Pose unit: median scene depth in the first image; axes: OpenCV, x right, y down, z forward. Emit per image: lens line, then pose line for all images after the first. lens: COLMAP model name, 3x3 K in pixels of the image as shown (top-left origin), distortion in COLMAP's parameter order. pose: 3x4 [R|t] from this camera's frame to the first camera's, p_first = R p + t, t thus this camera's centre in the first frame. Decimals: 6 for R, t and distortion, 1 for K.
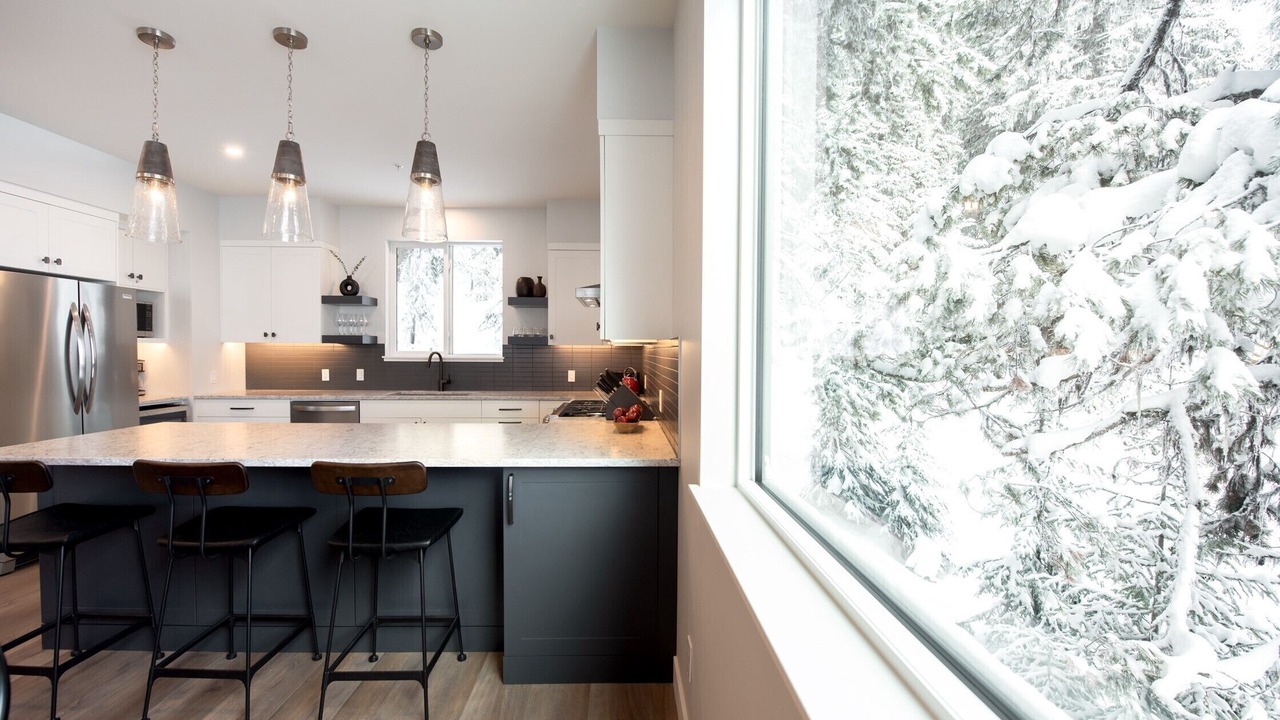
lens RADIAL K [[524.6, 0, 631.6], [0, 524.6, 365.6], [0, 0, 1]] dist [-0.003170, -0.000239]
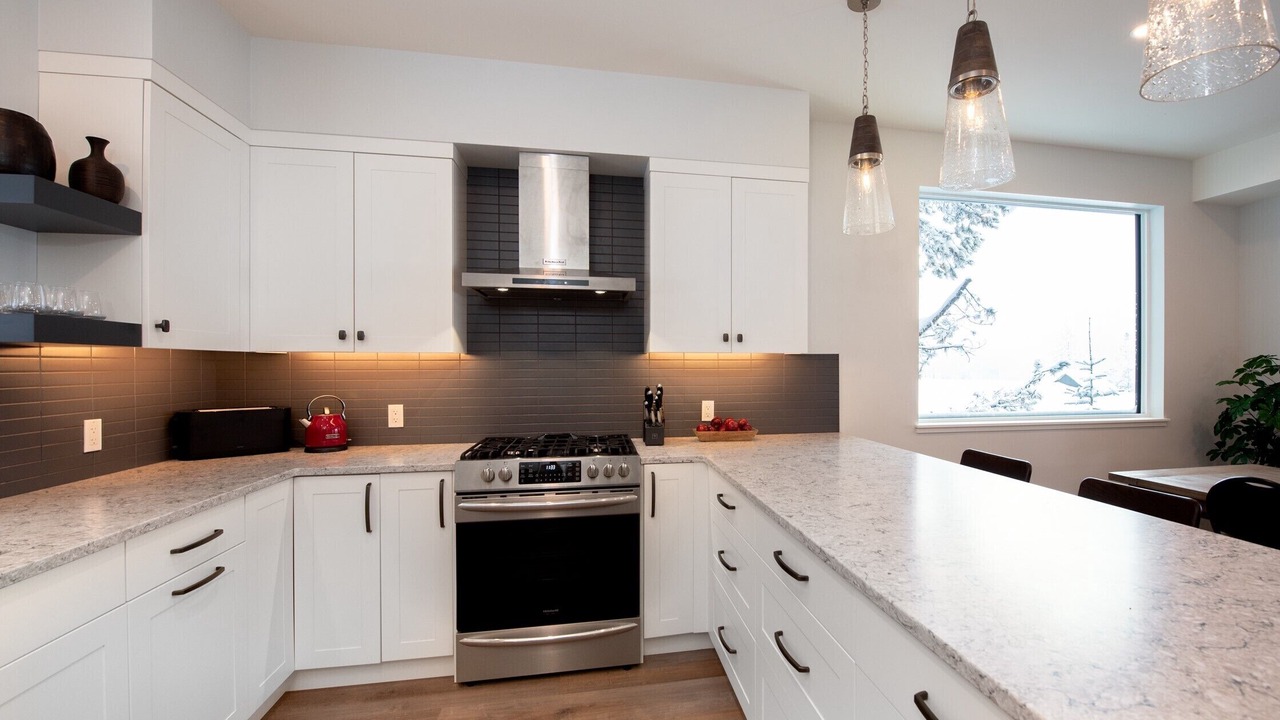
lens RADIAL K [[568.9, 0, 703.6], [0, 568.9, 367.3], [0, 0, 1]] dist [-0.016728, -0.000440]
pose [[-0.182156, -0.008494, 0.983233, -0.584643], [0.028279, 0.999504, 0.013873, -0.020188], [-0.982863, 0.030332, -0.181825, 0.688543]]
